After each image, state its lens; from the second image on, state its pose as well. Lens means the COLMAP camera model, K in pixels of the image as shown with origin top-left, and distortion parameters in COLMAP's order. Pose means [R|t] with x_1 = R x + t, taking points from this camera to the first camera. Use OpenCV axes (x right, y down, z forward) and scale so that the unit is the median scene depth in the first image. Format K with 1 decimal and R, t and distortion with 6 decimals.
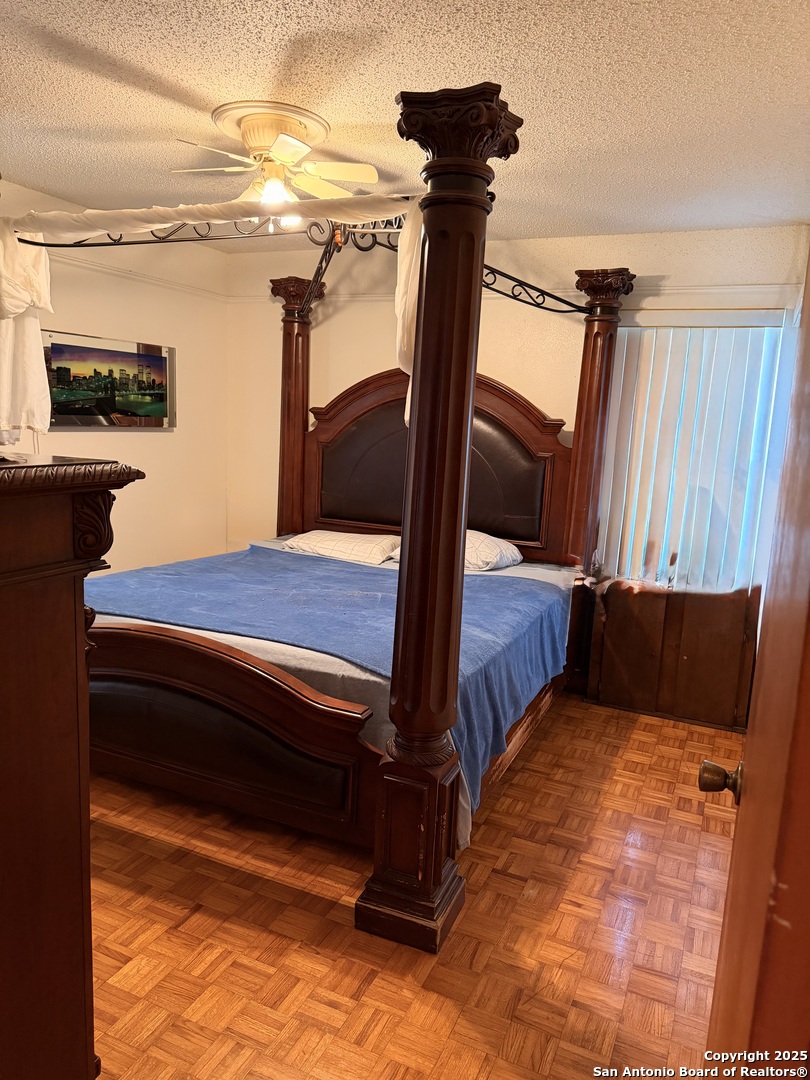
lens RADIAL K [[763.6, 0, 398.0], [0, 763.6, 540.1], [0, 0, 1]] dist [0.009458, -0.010368]
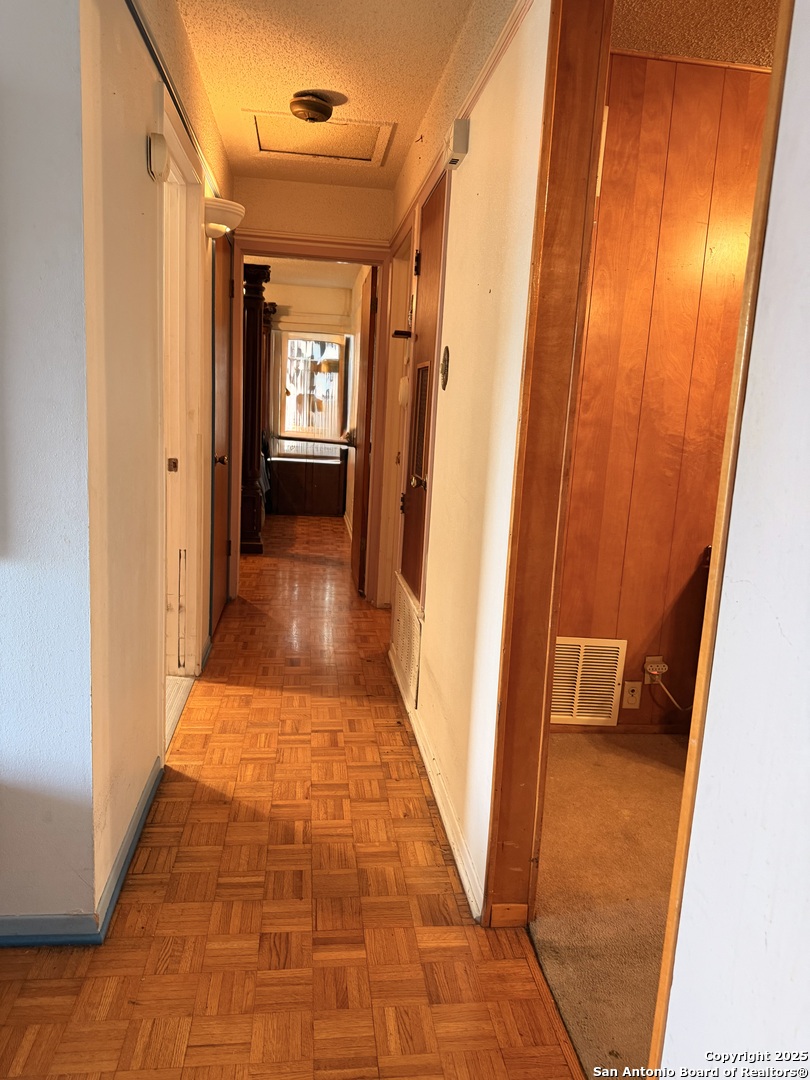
lens RADIAL K [[763.6, 0, 405.5], [0, 763.6, 539.8], [0, 0, 1]] dist [0.009458, -0.010368]
pose [[0.845776, -0.091809, 0.525580, -0.558103], [0.074161, 0.995751, 0.054596, 0.204045], [-0.528359, -0.007198, 0.848990, -0.970698]]
